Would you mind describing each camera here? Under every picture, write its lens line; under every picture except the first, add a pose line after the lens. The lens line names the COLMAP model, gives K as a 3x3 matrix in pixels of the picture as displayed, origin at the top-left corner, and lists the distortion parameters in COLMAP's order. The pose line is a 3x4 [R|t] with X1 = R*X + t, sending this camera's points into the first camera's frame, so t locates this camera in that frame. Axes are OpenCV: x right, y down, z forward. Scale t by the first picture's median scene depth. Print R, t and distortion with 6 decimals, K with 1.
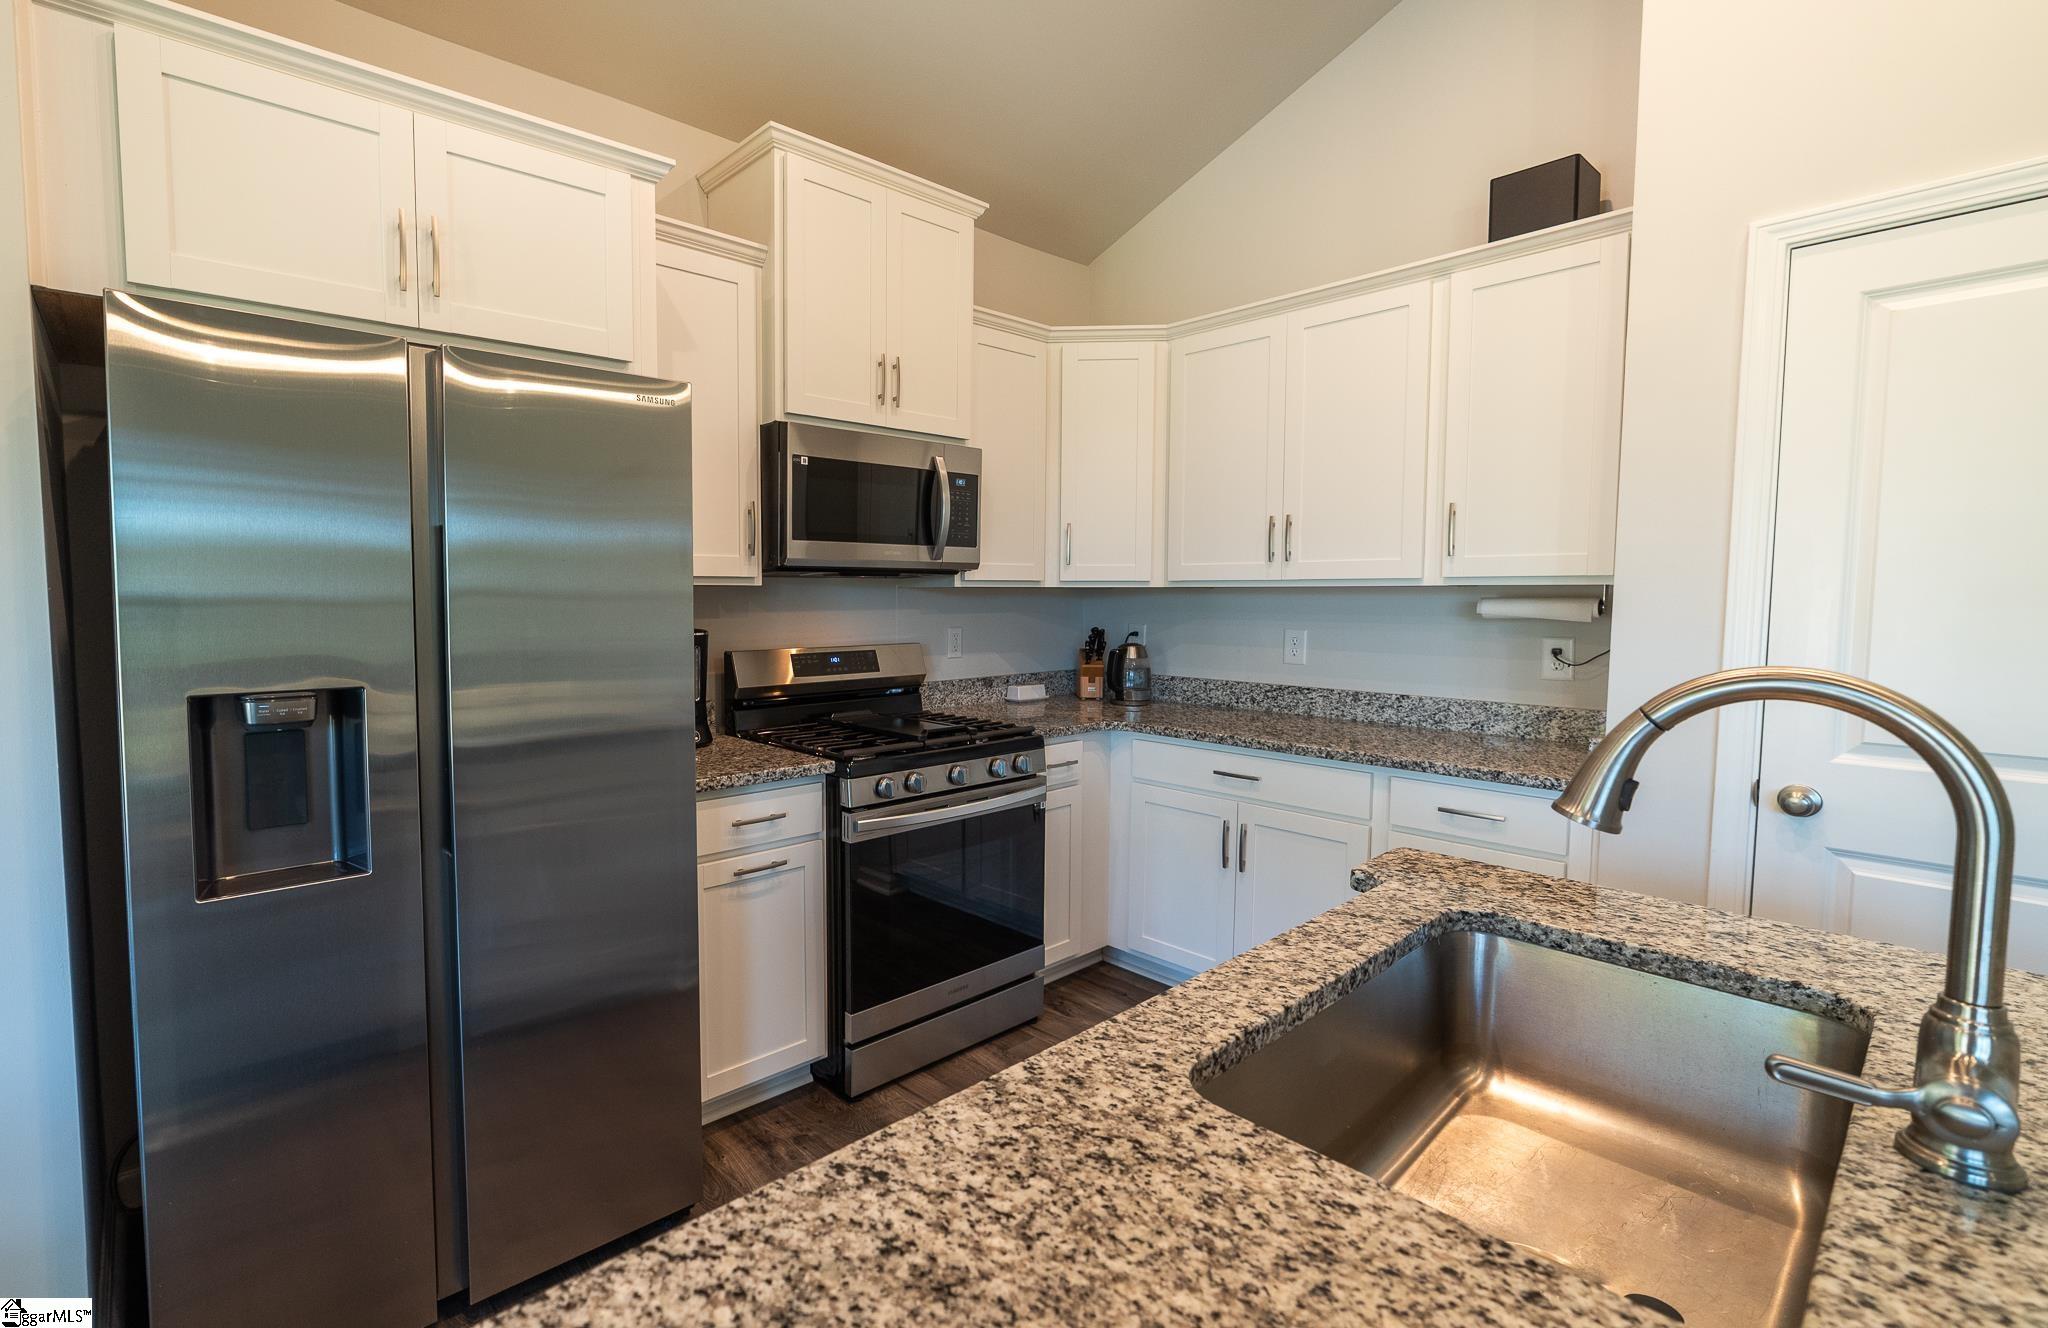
lens RADIAL K [[929.8, 0, 868.2], [0, 929.8, 636.5], [0, 0, 1]] dist [0.000817, 0.000226]
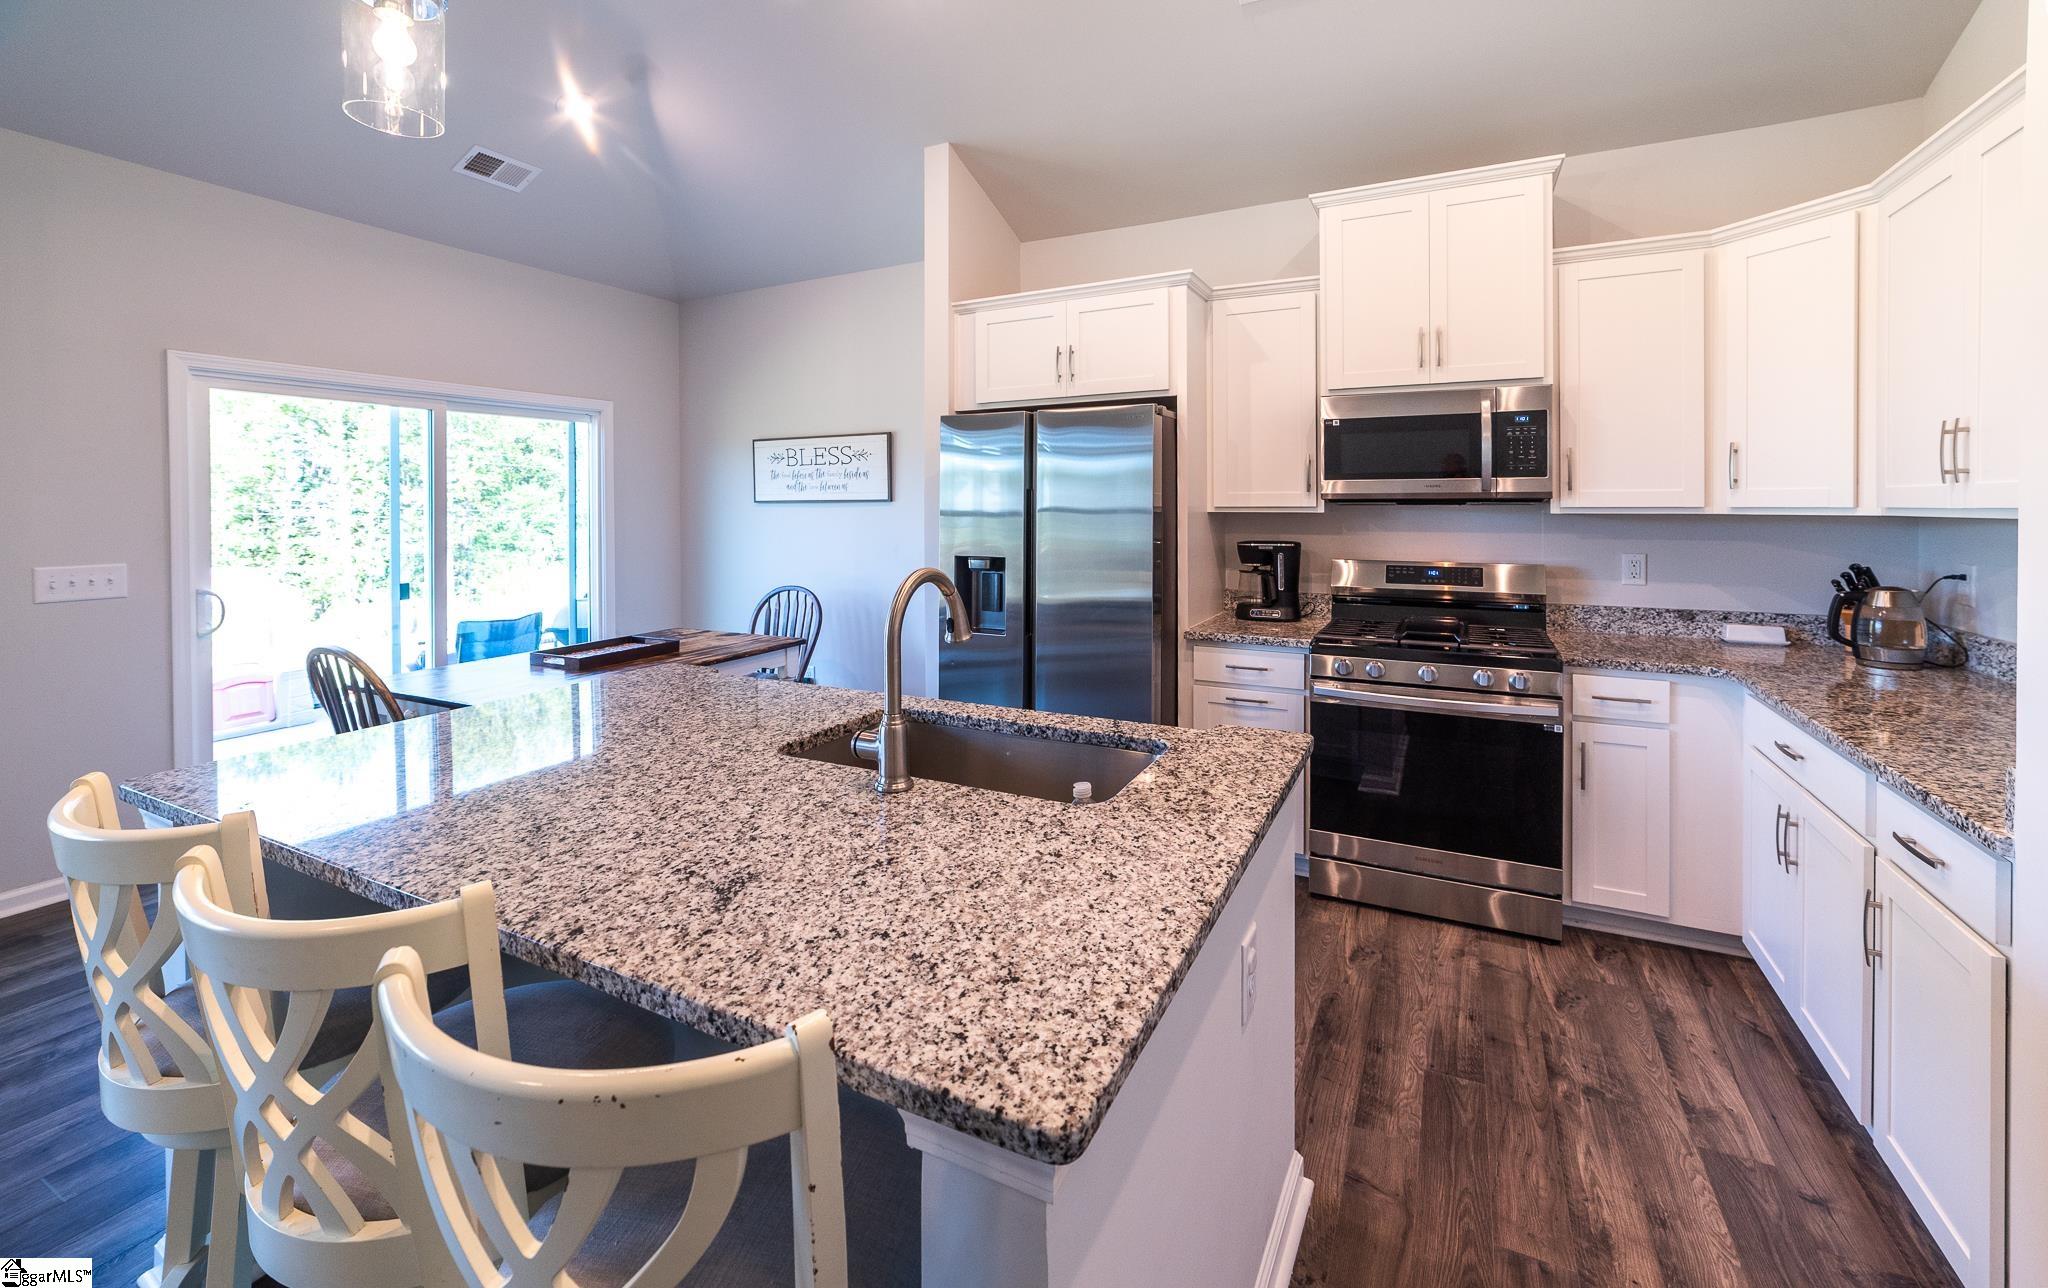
lens RADIAL K [[818.0, 0, 1074.9], [0, 818.0, 501.5], [0, 0, 1]] dist [-0.001501, 0.000118]
pose [[0.435080, -0.004675, -0.900380, 0.735495], [-0.041947, 0.998796, -0.025455, -0.021840], [0.899414, 0.048843, 0.434359, 0.112640]]
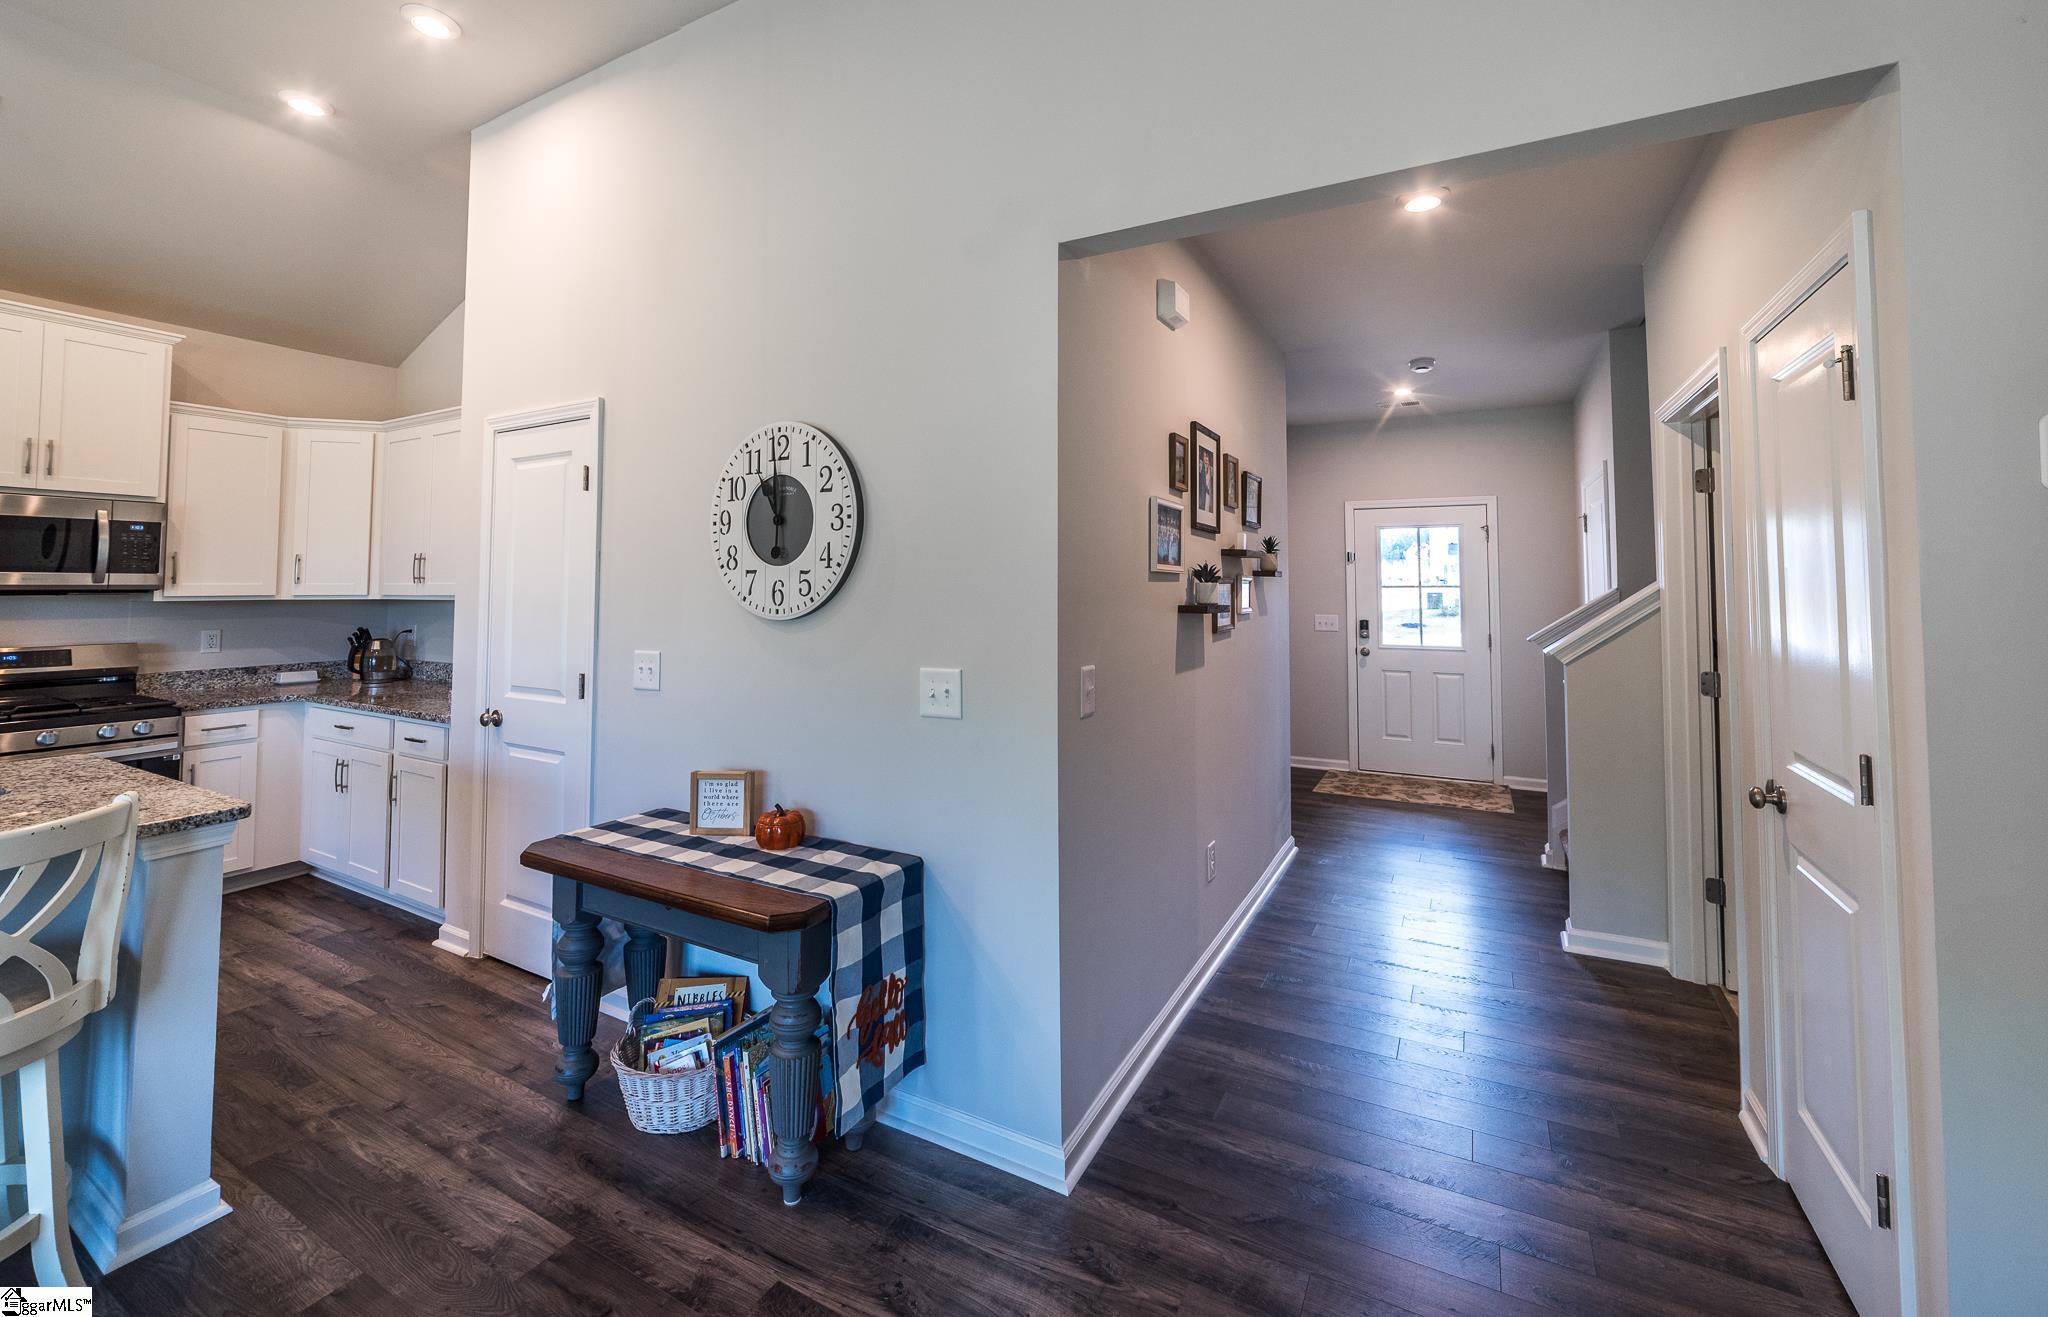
lens RADIAL K [[823.6, 0, 989.7], [0, 823.6, 551.8], [0, 0, 1]] dist [-0.005963, 0.000211]
pose [[0.931775, 0.015649, 0.362698, 0.846496], [0.017846, 0.995888, -0.088816, 0.003640], [-0.362596, 0.089229, 0.927665, -0.606329]]
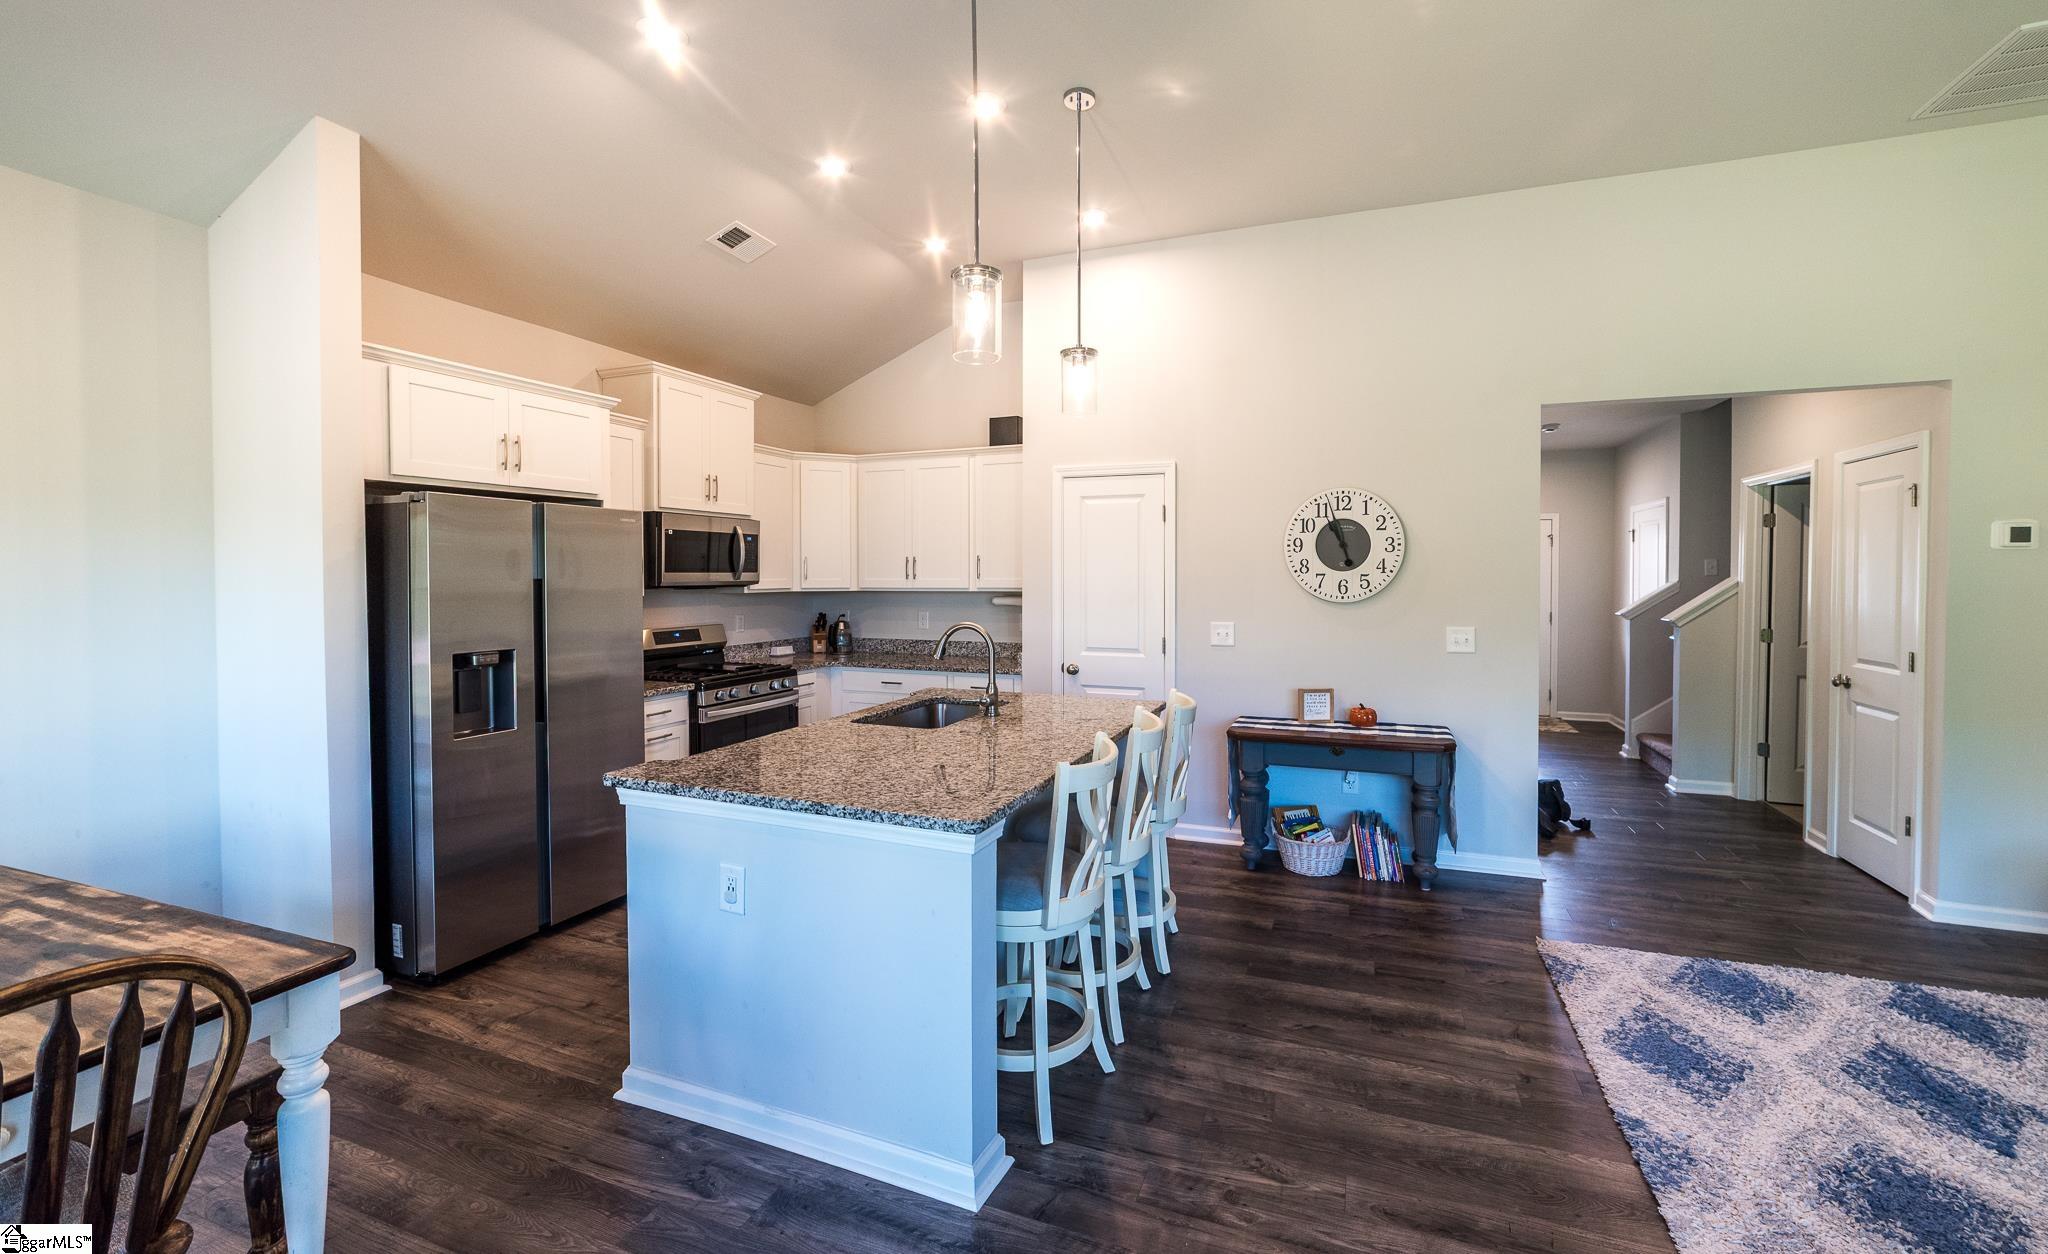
lens RADIAL K [[813.5, 0, 1053.5], [0, 813.5, 590.6], [0, 0, 1]] dist [-0.000067, 0.000252]
pose [[0.864310, -0.010308, 0.502853, -0.197860], [0.025366, 0.999411, -0.023112, -0.005620], [-0.502319, 0.032732, 0.864063, -0.735784]]
